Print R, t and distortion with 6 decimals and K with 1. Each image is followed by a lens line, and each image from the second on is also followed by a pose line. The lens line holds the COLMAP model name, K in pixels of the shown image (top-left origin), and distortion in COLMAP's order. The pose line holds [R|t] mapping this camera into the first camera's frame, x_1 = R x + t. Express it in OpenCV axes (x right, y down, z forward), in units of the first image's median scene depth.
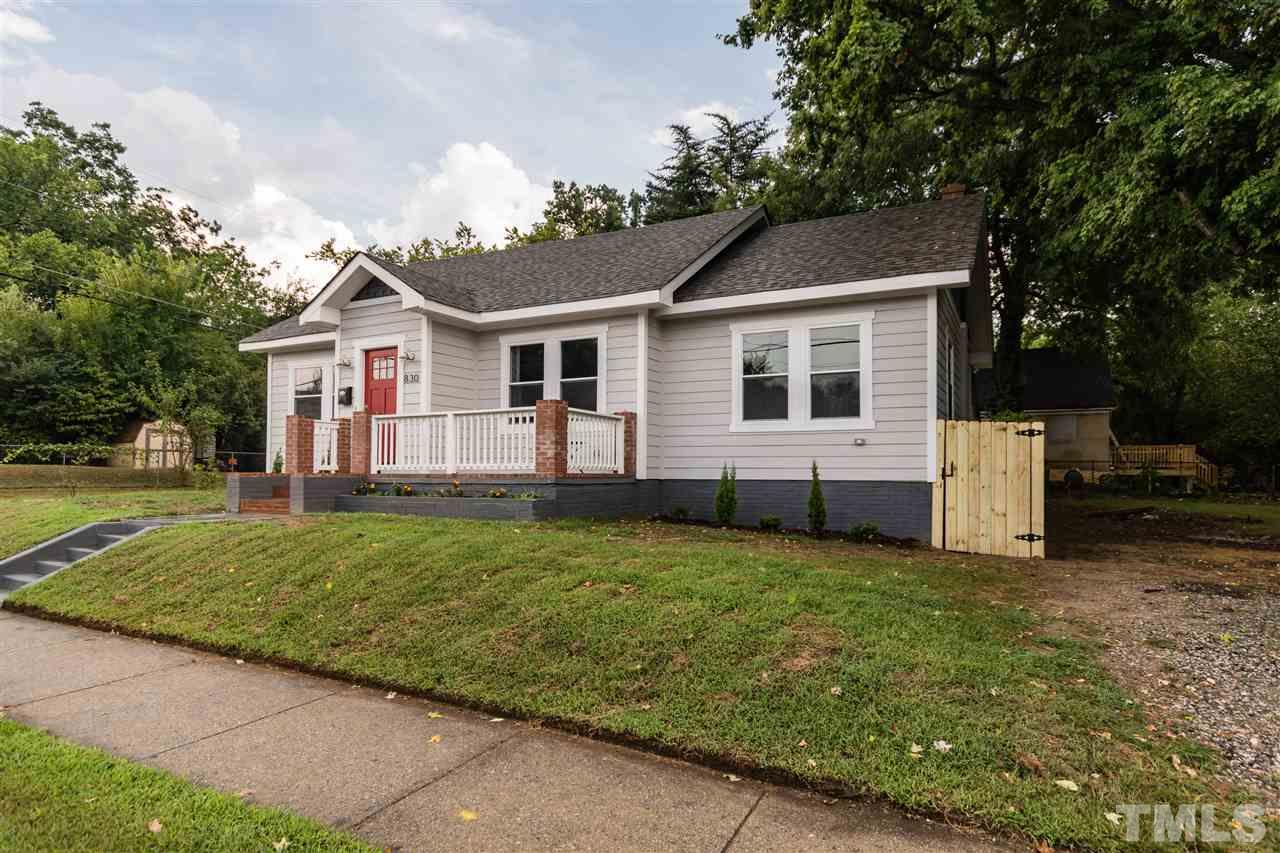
lens RADIAL K [[680.3, 0, 640.8], [0, 680.3, 437.2], [0, 0, 1]] dist [-0.001189, 0.000157]
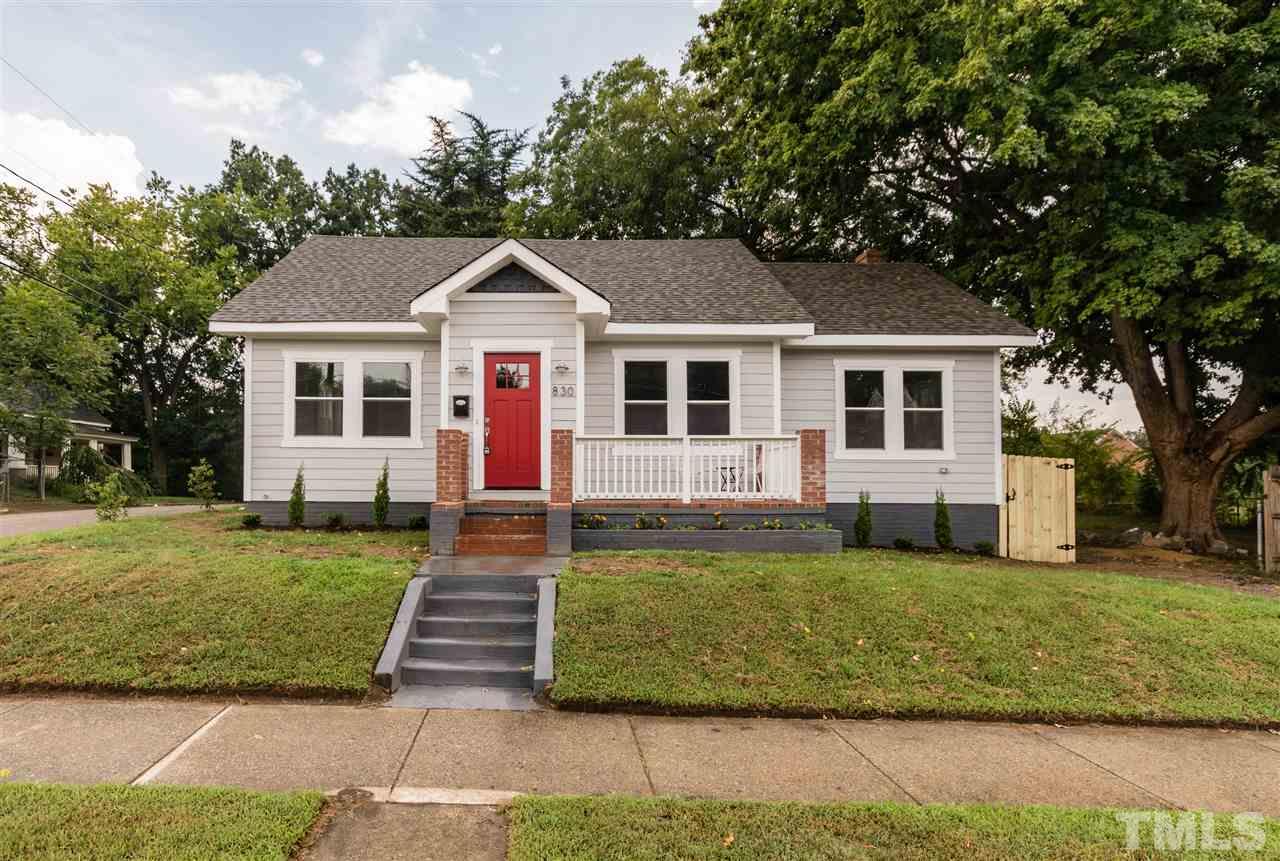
lens RADIAL K [[677.5, 0, 640.0], [0, 677.5, 430.5], [0, 0, 1]] dist [-0.005859, -0.000656]
pose [[0.897158, 0.036225, 0.440222, -0.632909], [-0.027751, 0.999285, -0.025674, -0.016509], [-0.440837, 0.010817, 0.897522, 0.172065]]
